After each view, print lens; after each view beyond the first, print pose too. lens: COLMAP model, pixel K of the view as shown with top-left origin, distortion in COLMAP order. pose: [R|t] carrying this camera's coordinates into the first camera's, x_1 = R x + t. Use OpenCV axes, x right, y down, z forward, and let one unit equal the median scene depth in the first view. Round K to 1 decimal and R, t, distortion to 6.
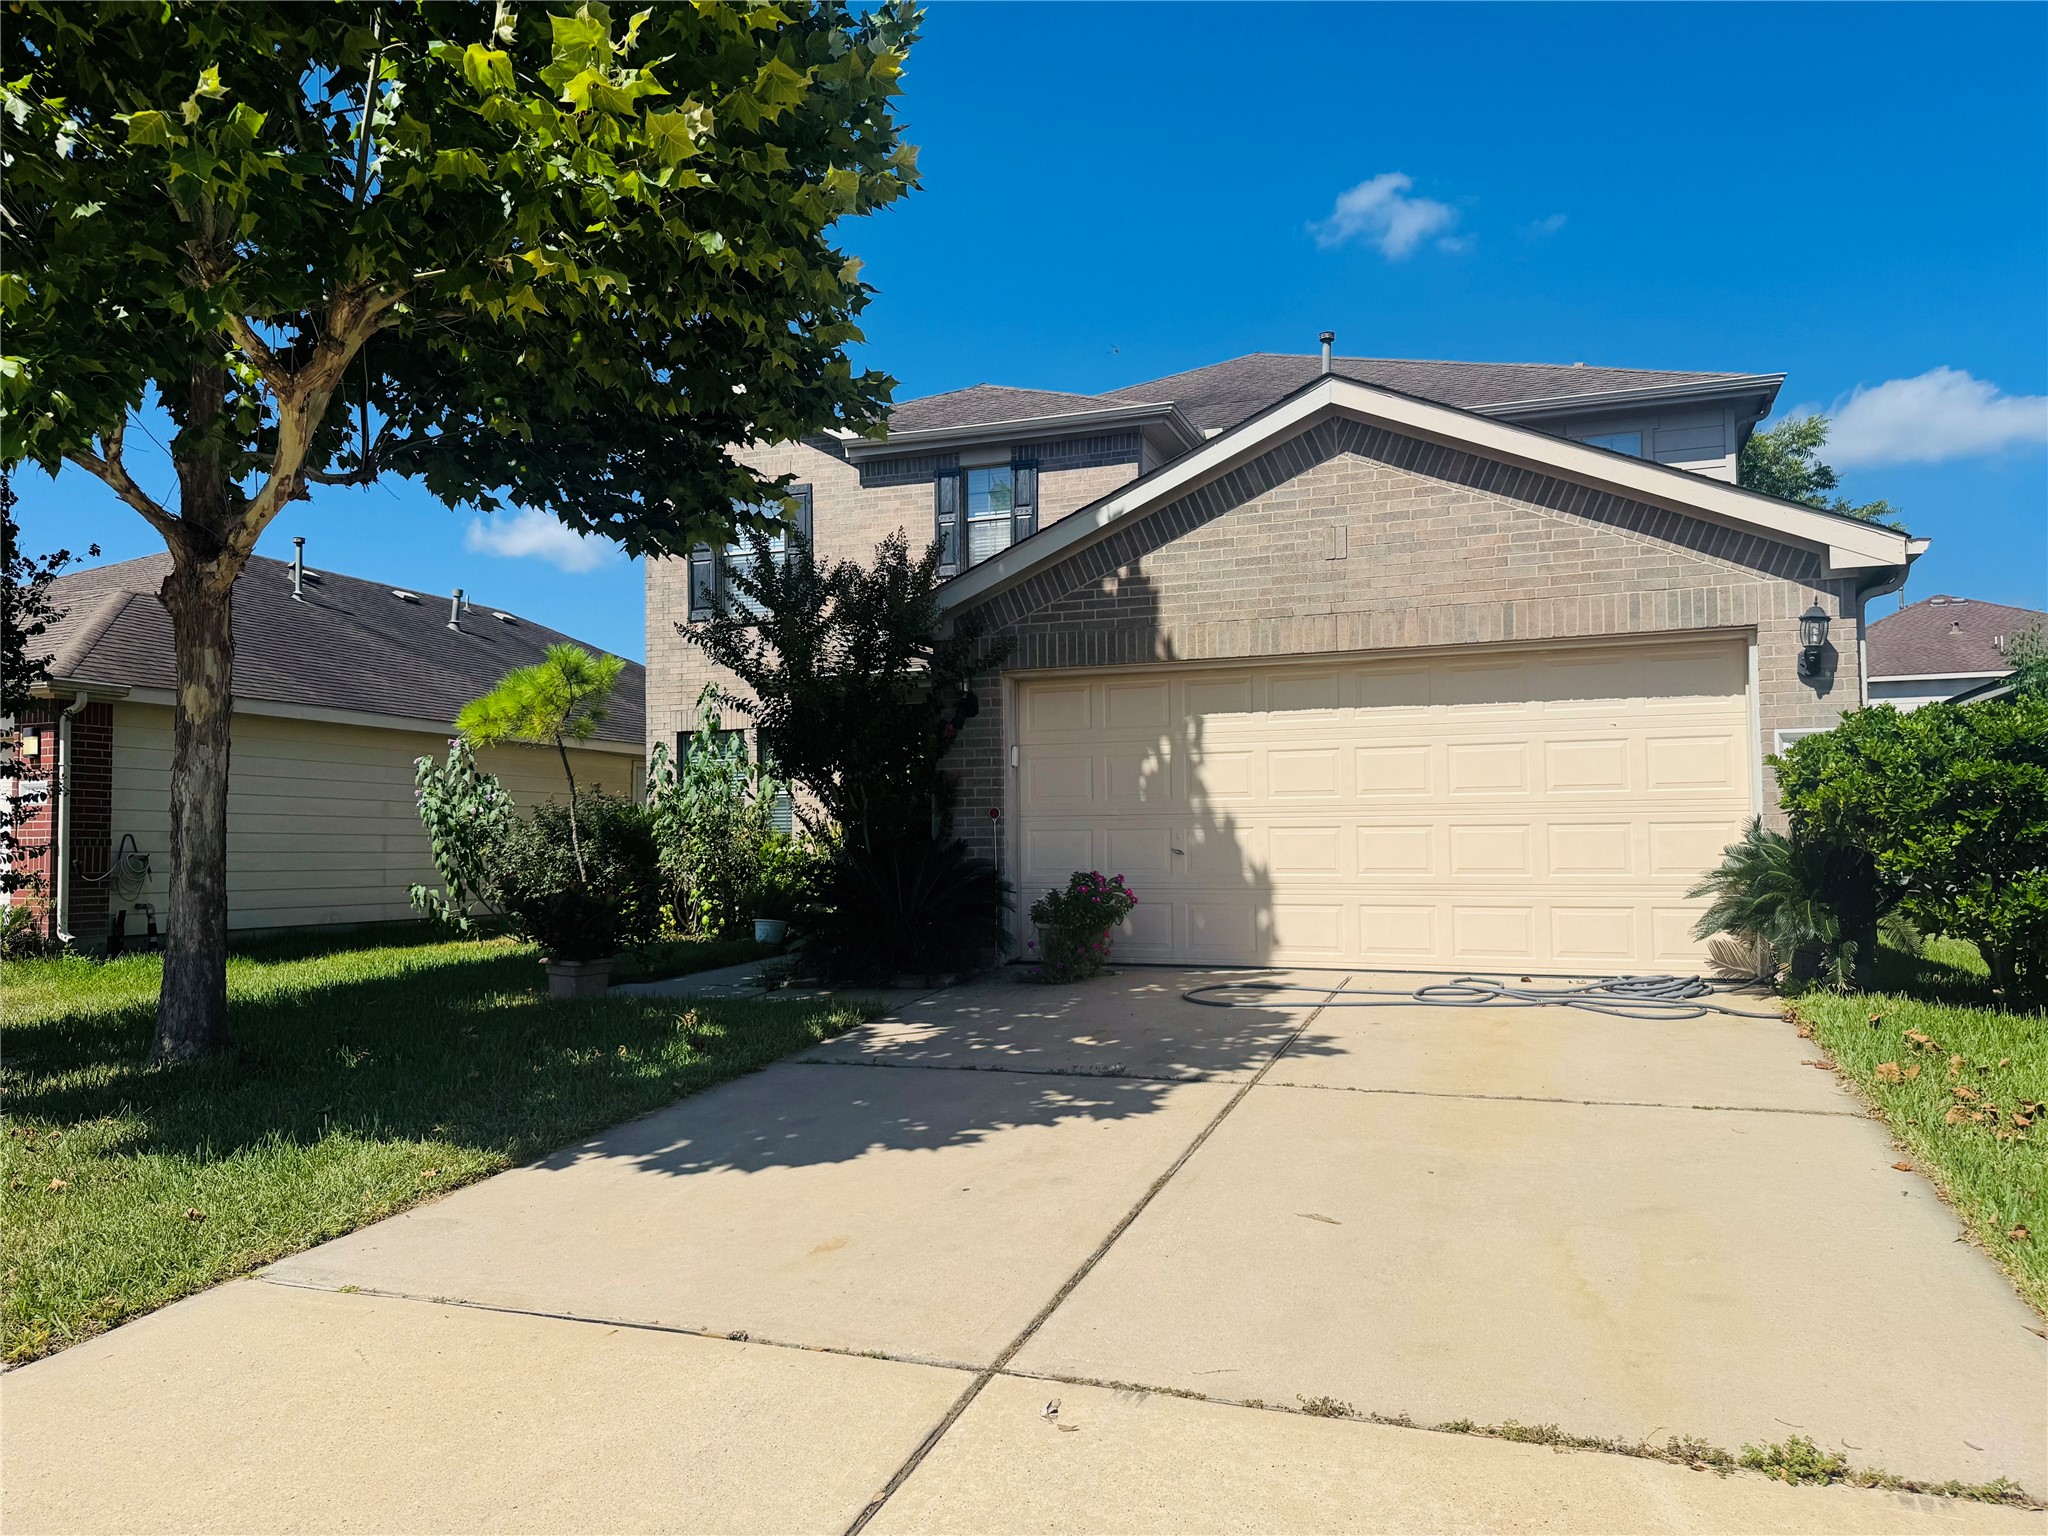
lens RADIAL K [[1427.2, 0, 1020.0], [0, 1427.2, 780.9], [0, 0, 1]] dist [0.139187, -0.260131]
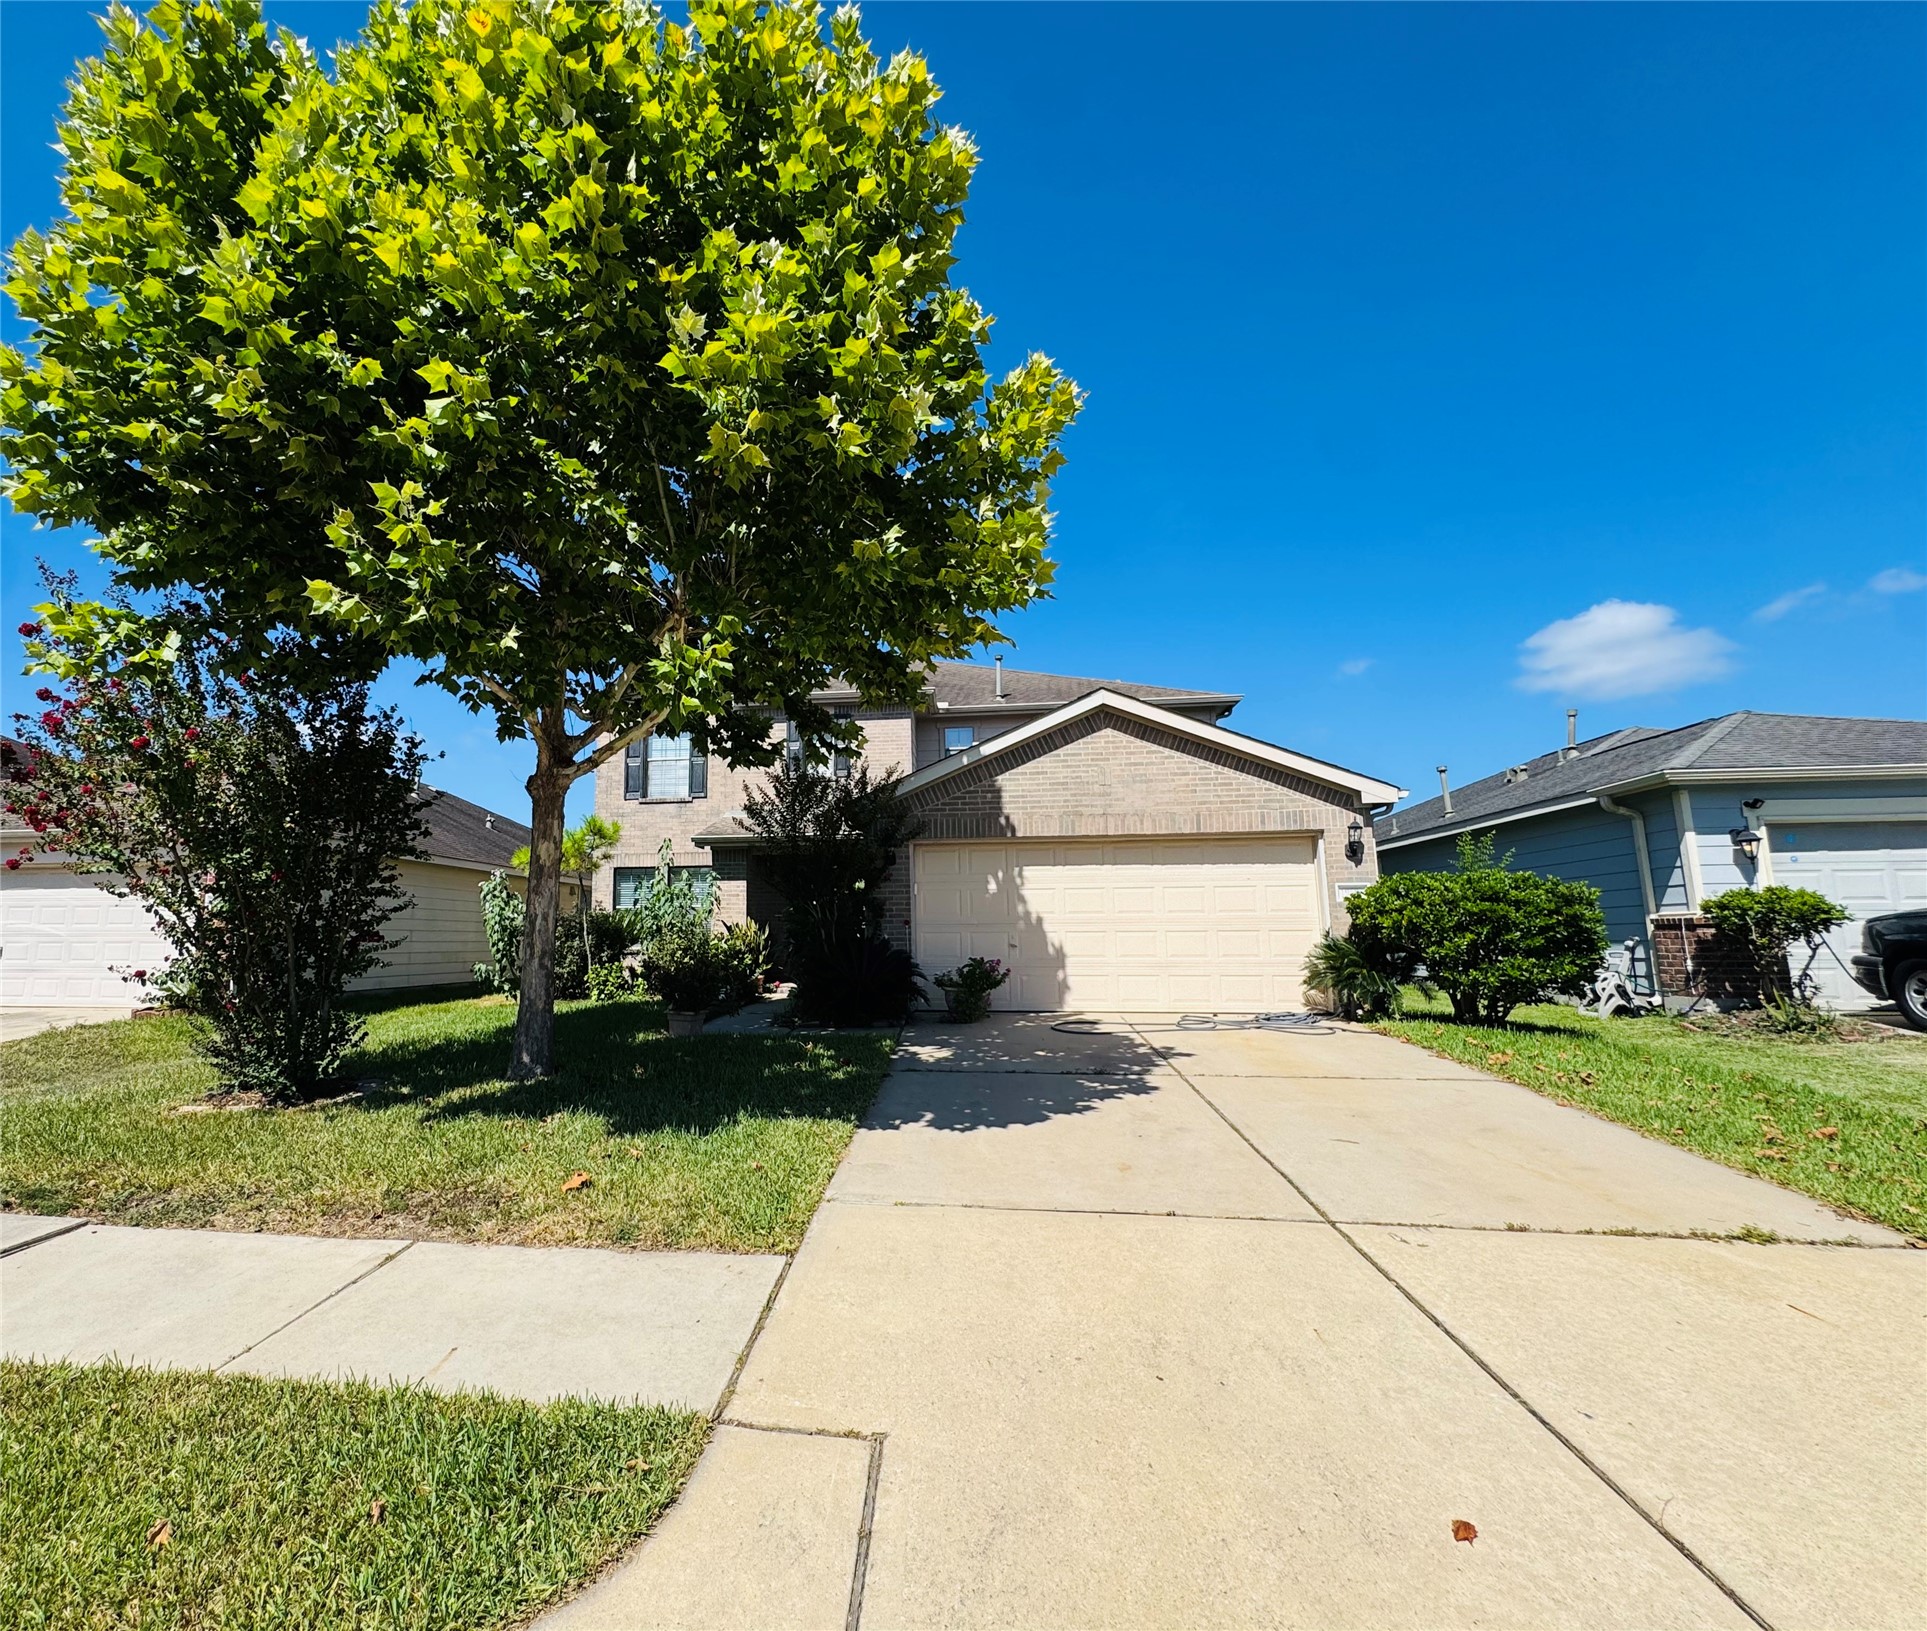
lens RADIAL K [[878.1, 0, 831.9], [0, 878.1, 816.5], [0, 0, 1]] dist [0.001339, 0.000228]
pose [[0.979065, 0.032140, 0.200994, -0.374175], [-0.013840, 0.995682, -0.091797, -0.006690], [-0.203076, 0.087093, 0.975282, -0.023360]]
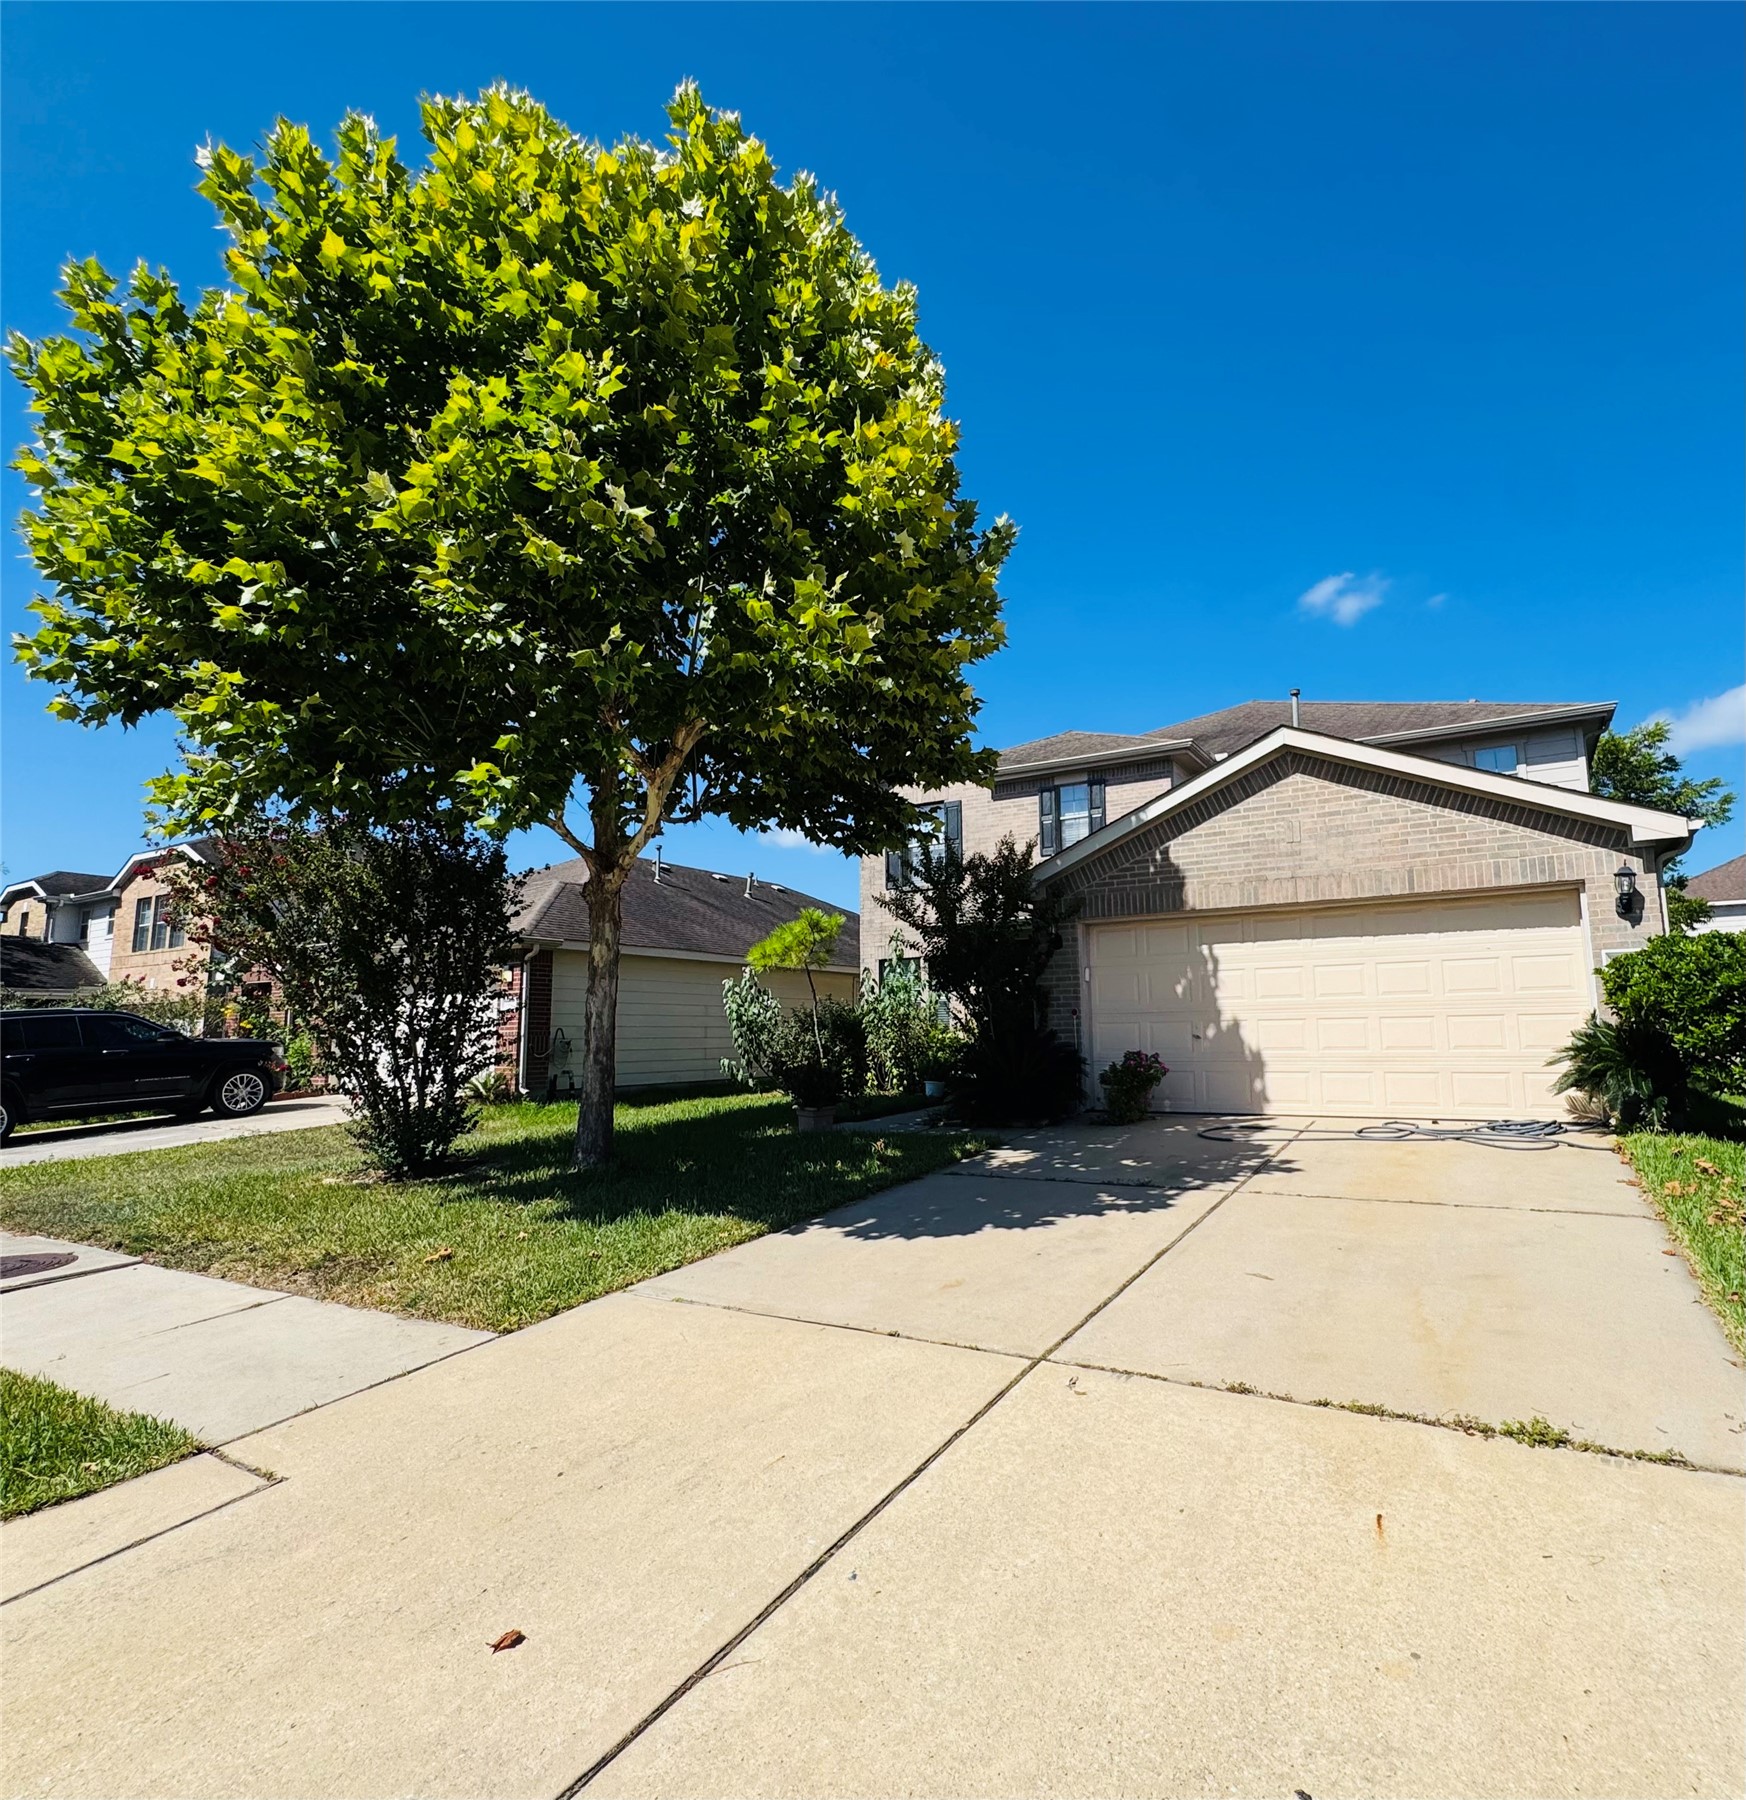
lens RADIAL K [[969.5, 0, 971.7], [0, 969.5, 893.7], [0, 0, 1]] dist [0.000786, -0.001044]
pose [[0.988927, -0.028150, -0.145710, 0.032317], [0.014532, 0.995495, -0.093695, -0.009058], [0.147691, 0.090540, 0.984881, -0.063245]]
